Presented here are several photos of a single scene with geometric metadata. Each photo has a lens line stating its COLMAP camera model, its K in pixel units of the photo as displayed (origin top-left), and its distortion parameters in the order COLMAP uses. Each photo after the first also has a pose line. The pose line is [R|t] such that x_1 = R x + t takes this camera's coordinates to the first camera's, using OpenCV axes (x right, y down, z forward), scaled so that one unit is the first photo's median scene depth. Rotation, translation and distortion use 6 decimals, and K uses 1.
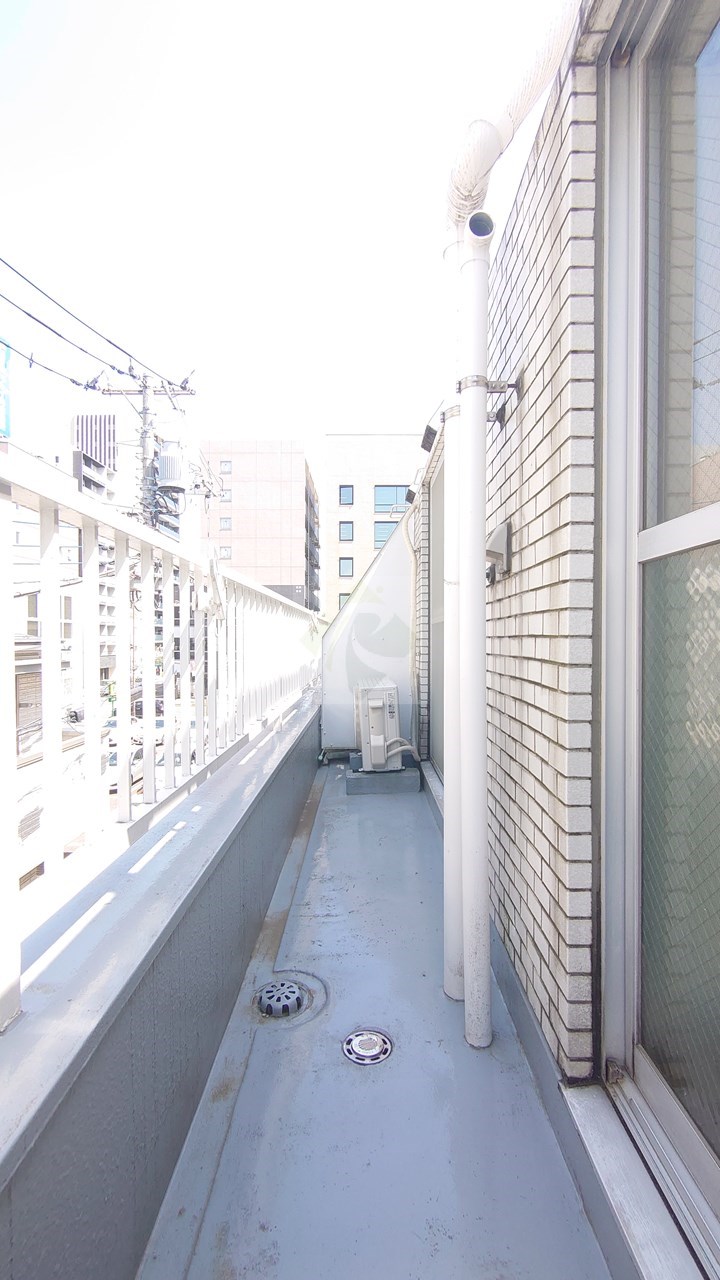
lens RADIAL K [[542.5, 0, 360.2], [0, 542.5, 641.4], [0, 0, 1]] dist [-0.000630, 0.000151]
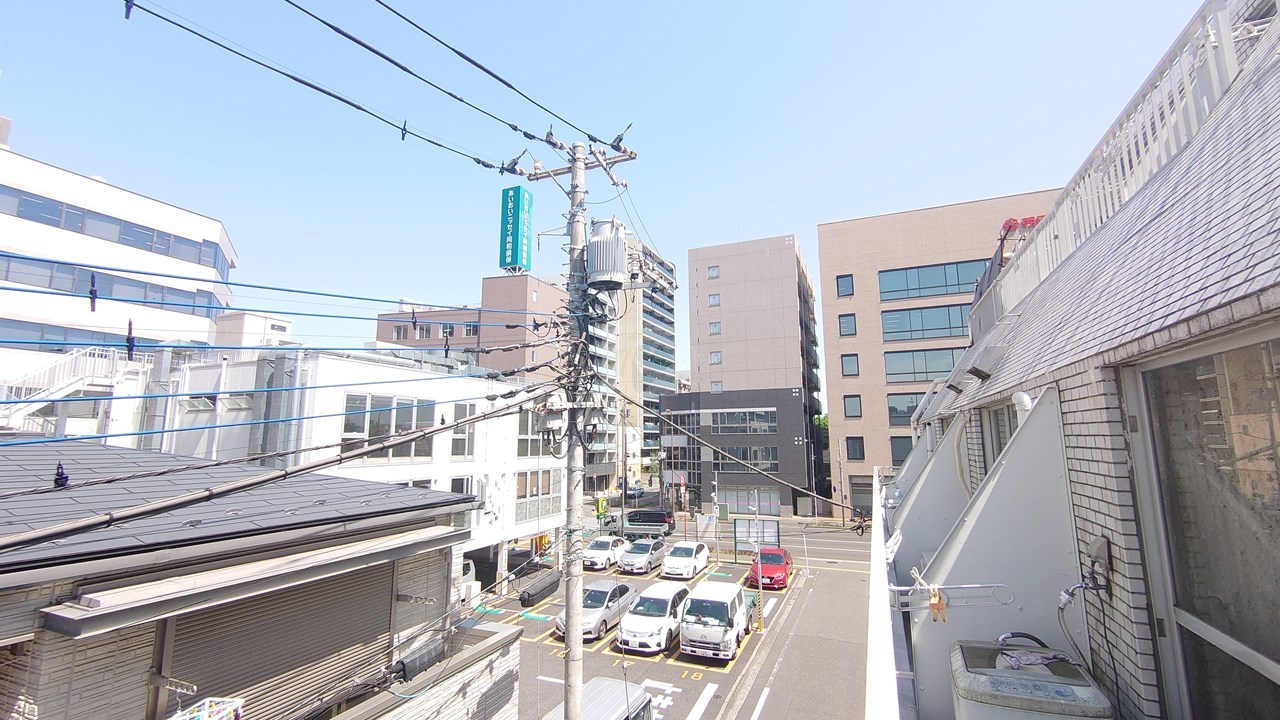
lens RADIAL K [[542.5, 0, 639.0], [0, 542.5, 359.6], [0, 0, 1]] dist [-0.000630, 0.000151]
pose [[0.922492, -0.062618, -0.380903, -0.035667], [0.003981, 0.988246, -0.152821, -0.070471], [0.385995, 0.139460, 0.911898, 0.367116]]
